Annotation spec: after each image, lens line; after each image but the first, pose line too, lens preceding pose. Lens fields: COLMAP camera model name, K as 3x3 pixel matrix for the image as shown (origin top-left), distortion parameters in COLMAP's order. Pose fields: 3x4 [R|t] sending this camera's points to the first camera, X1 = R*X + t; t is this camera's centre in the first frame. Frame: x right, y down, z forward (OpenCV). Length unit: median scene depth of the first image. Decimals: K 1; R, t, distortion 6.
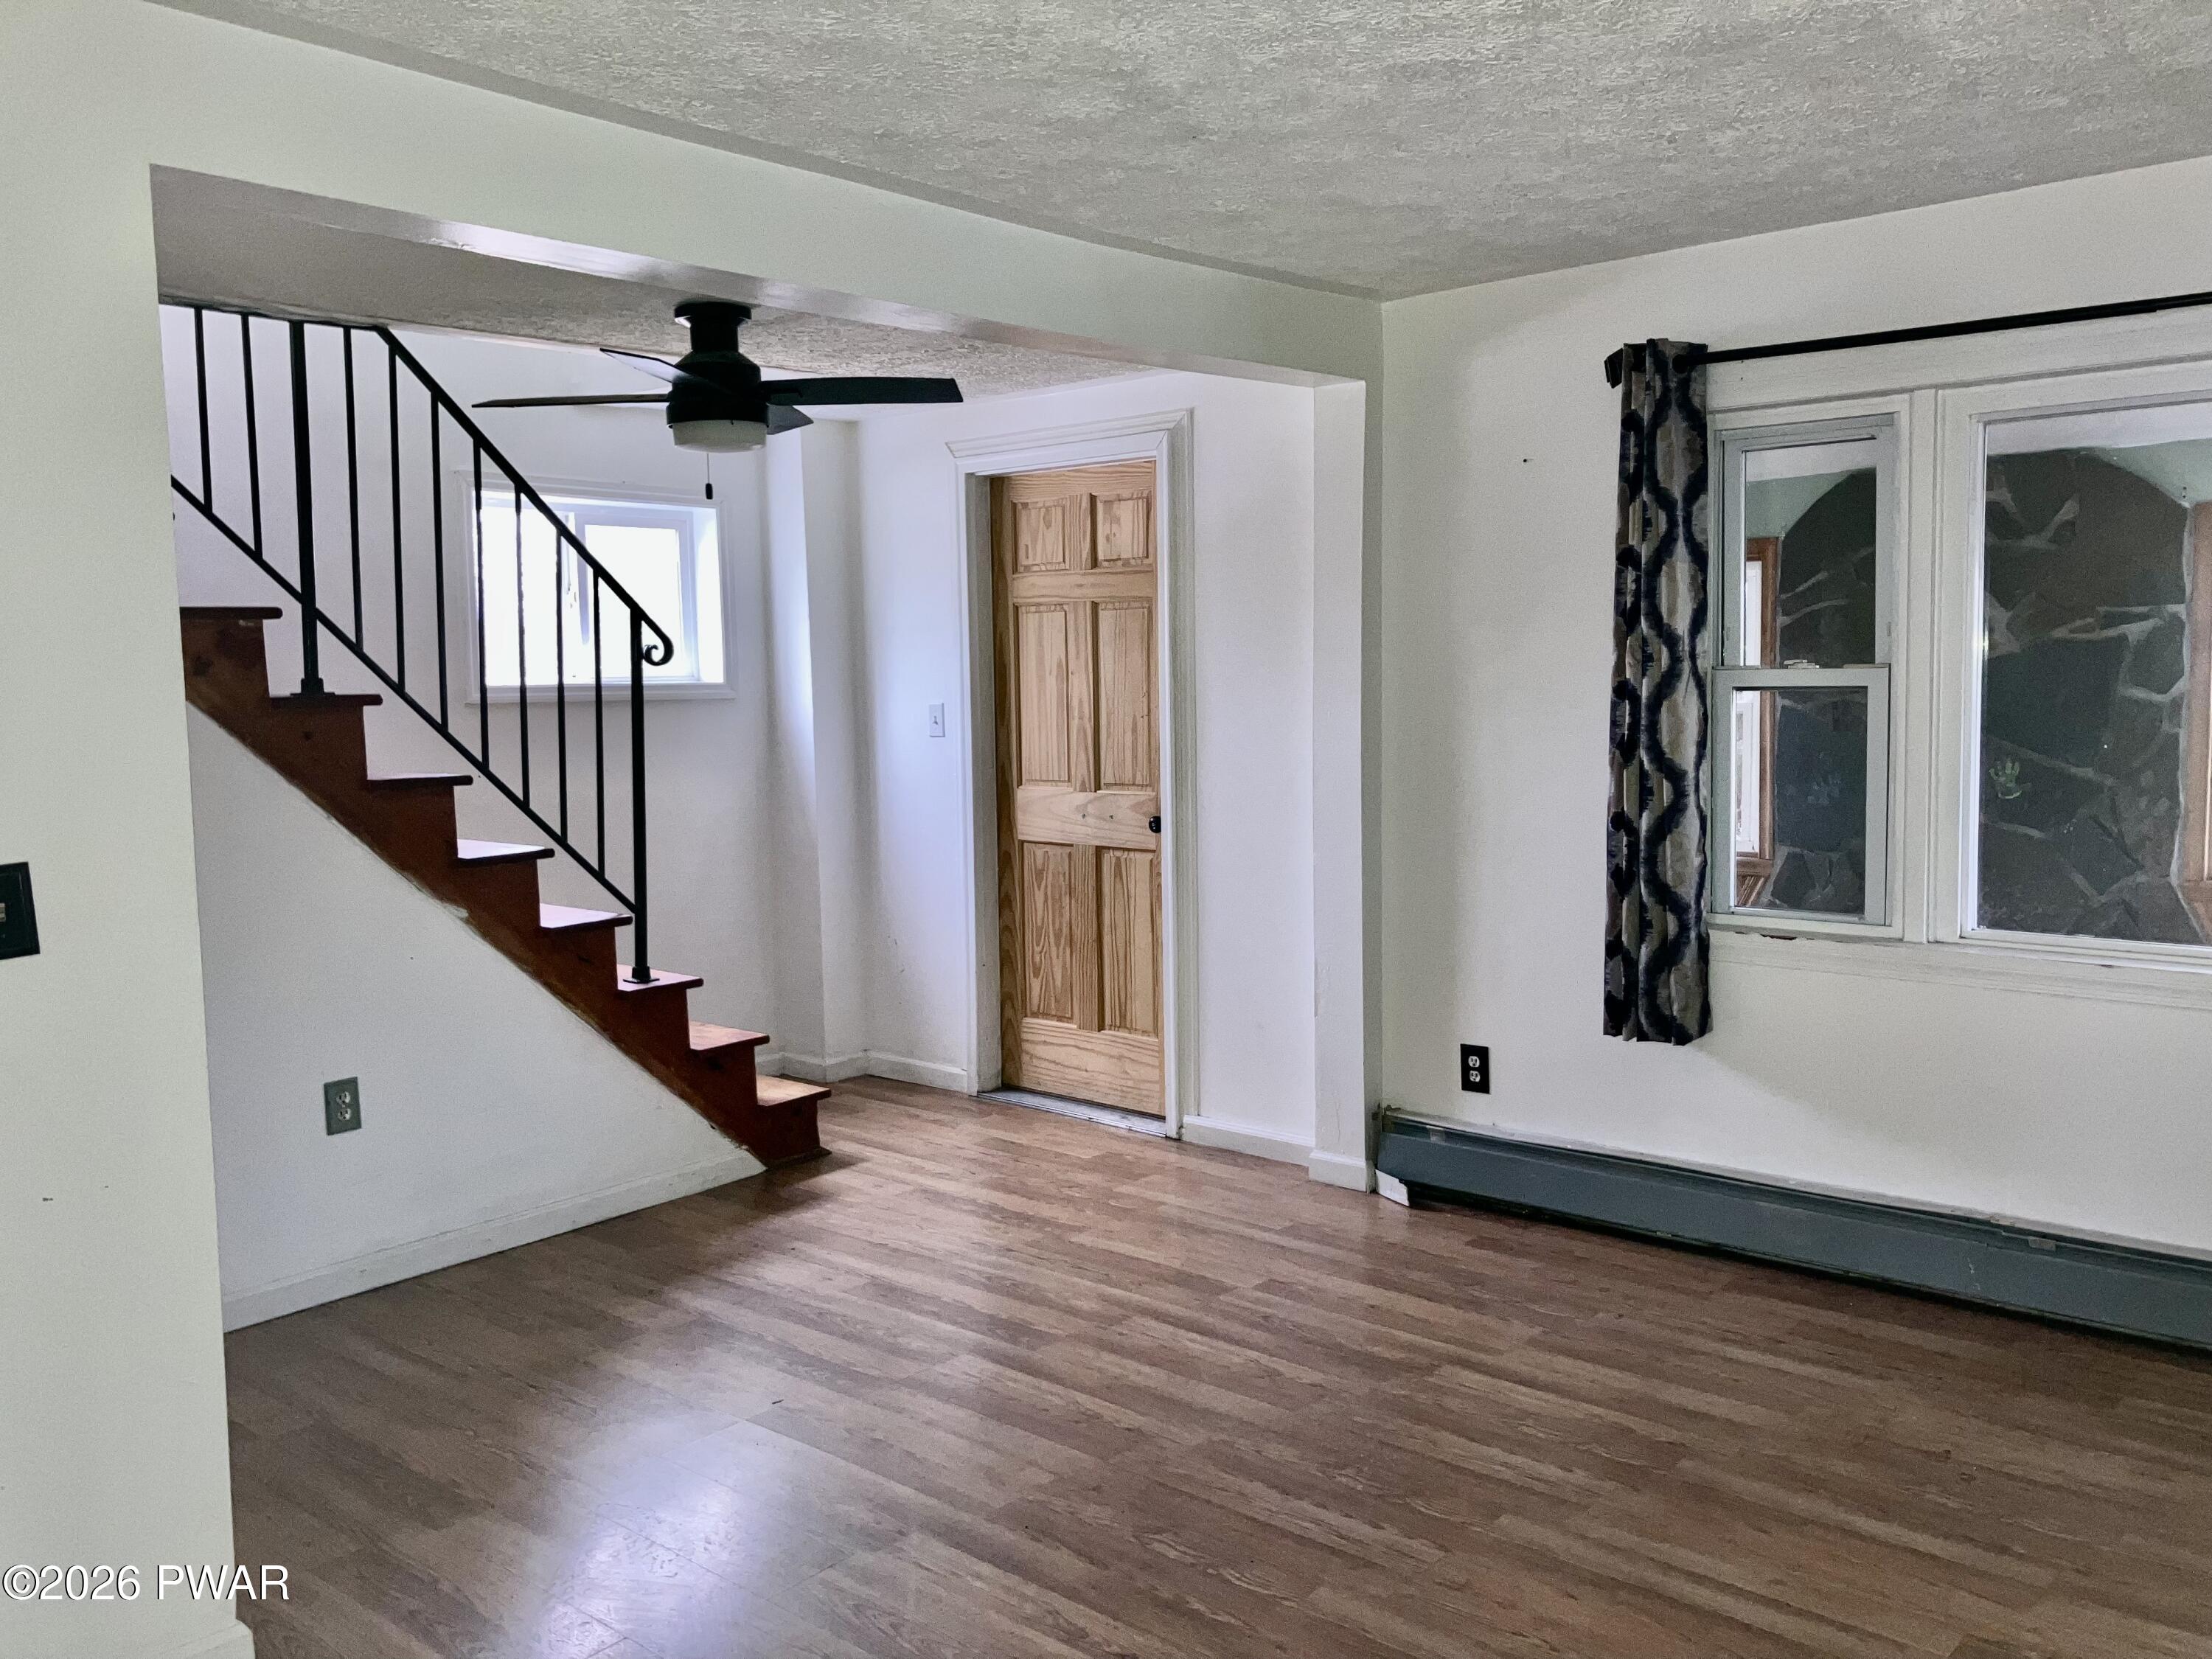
lens RADIAL K [[1776.3, 0, 1106.0], [0, 1776.3, 829.5], [0, 0, 1]] dist [0.006280, 0.005524]
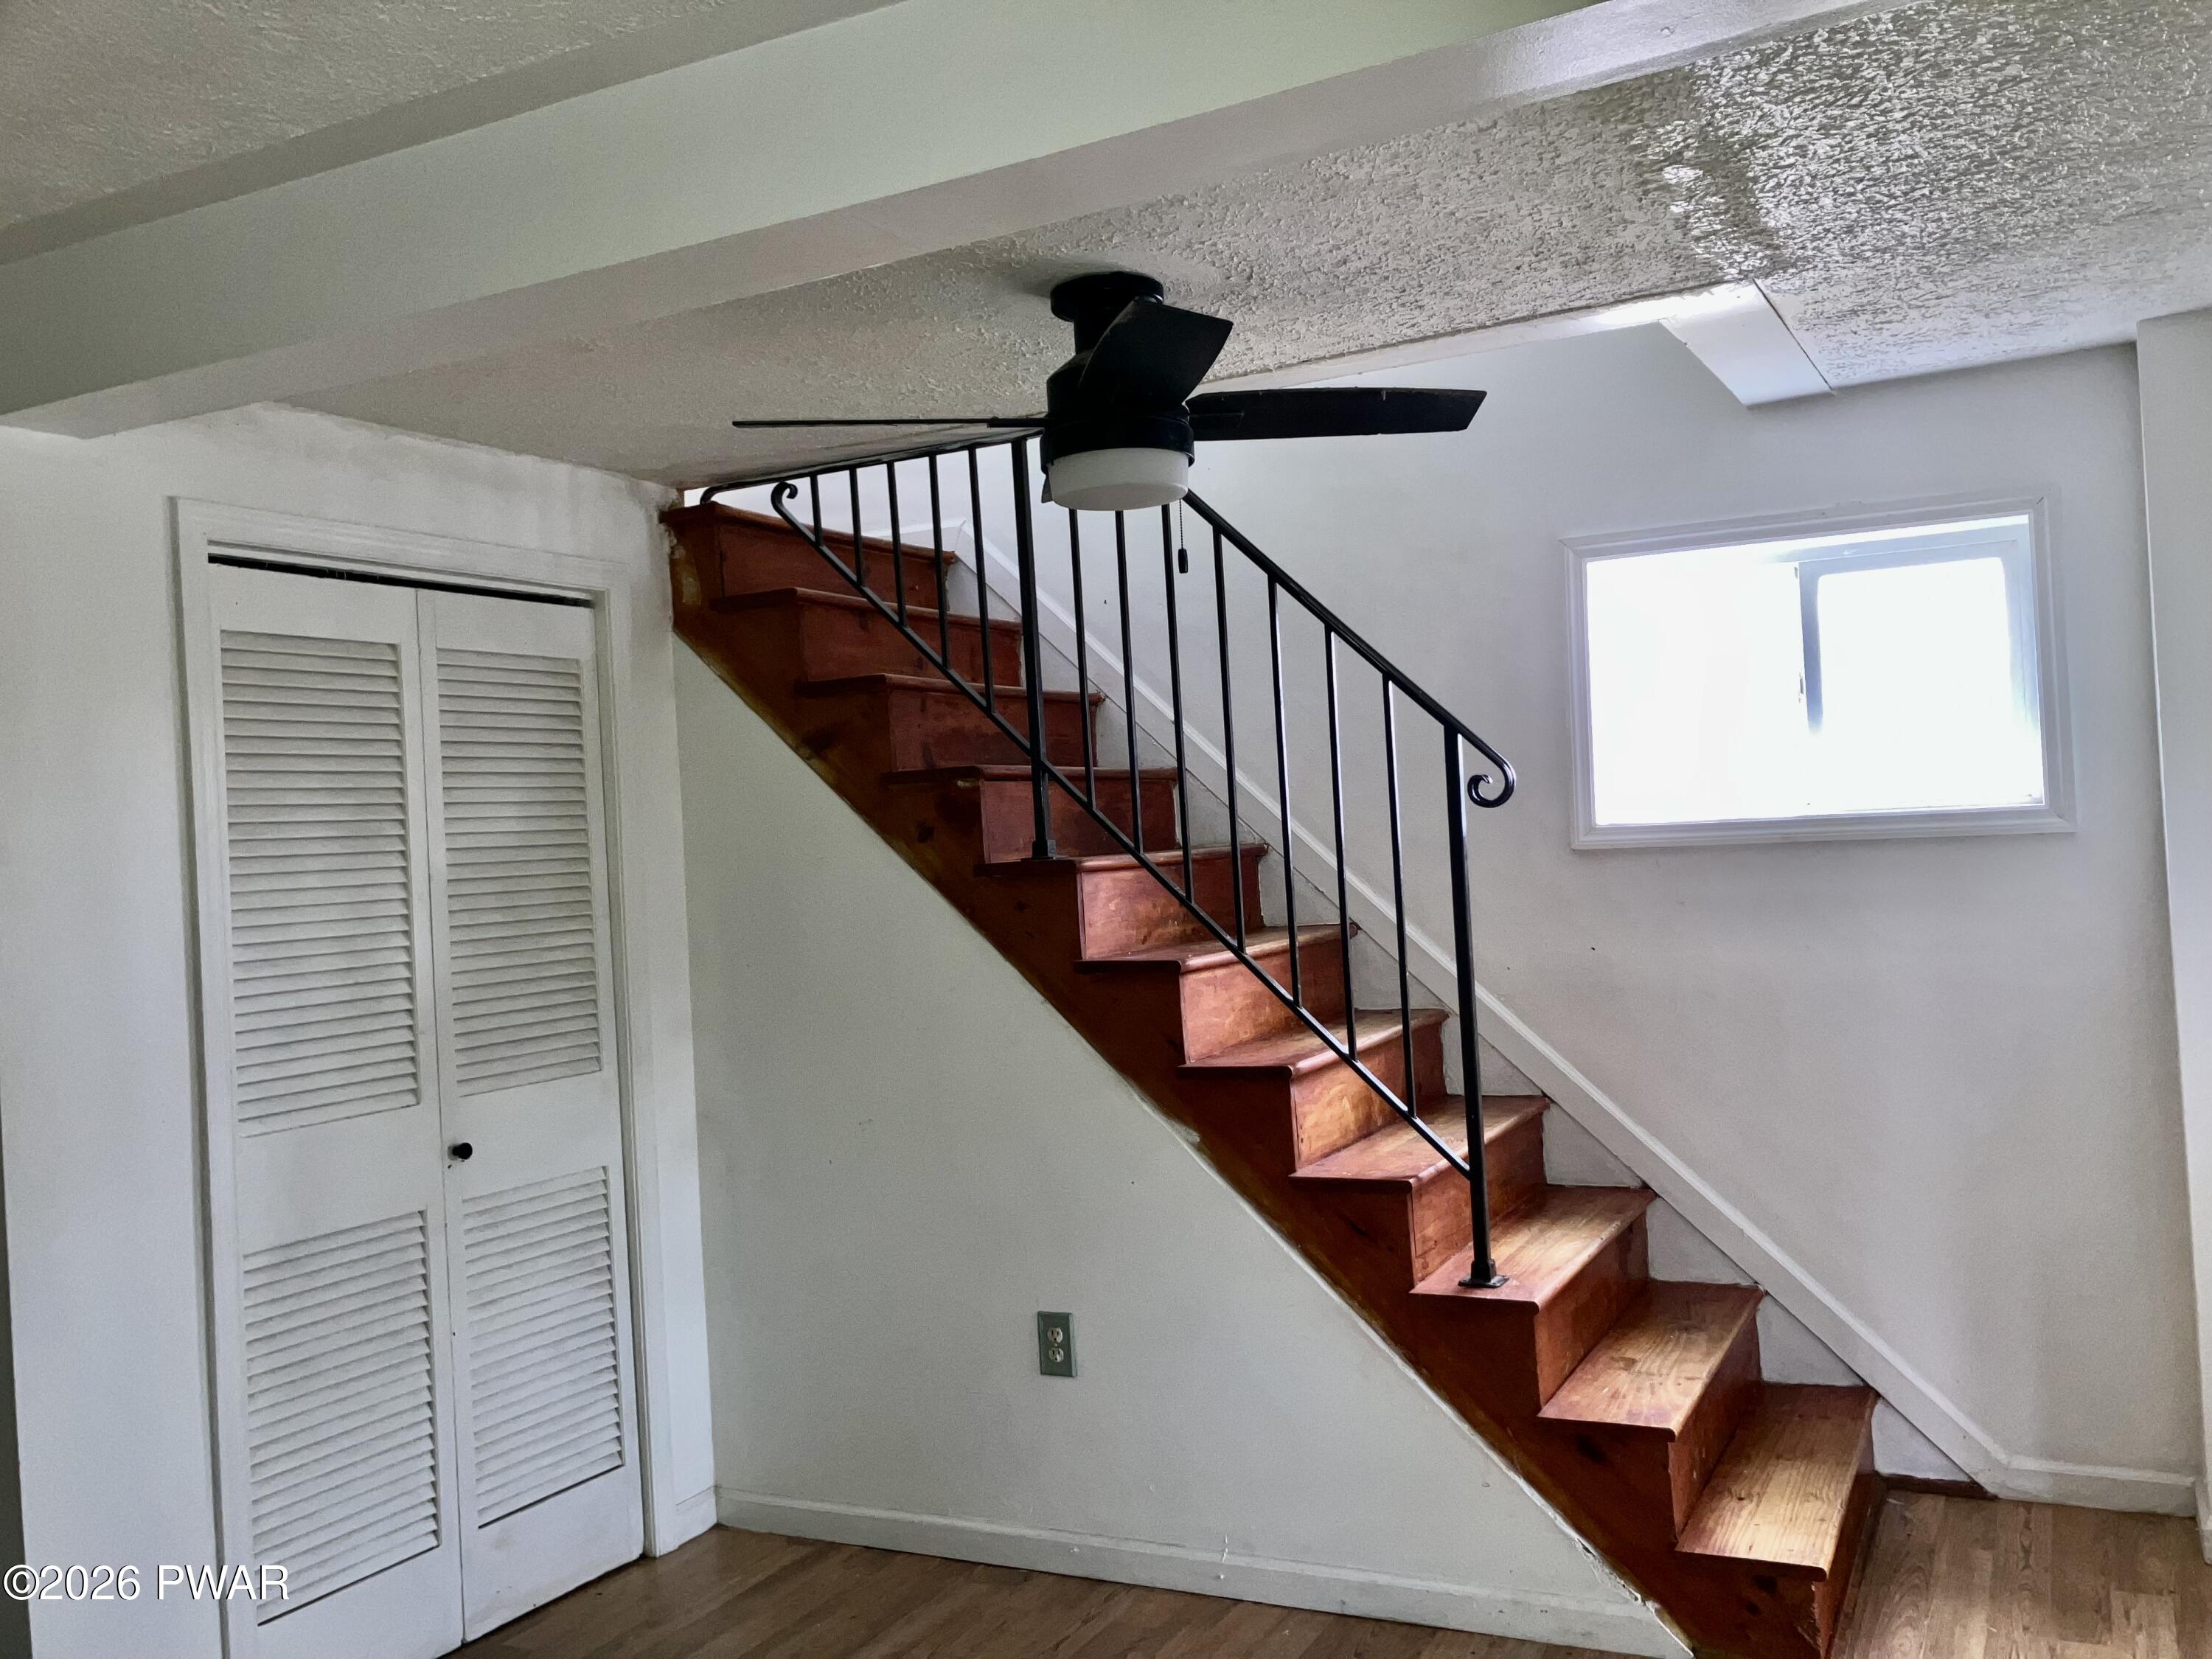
lens RADIAL K [[1800.8, 0, 1106.0], [0, 1800.8, 829.5], [0, 0, 1]] dist [-0.007039, -0.001571]
pose [[0.233143, -0.013062, -0.972355, 0.391814], [-0.041441, 0.998868, -0.023355, -0.066555], [0.971559, 0.045740, 0.232338, 0.773883]]
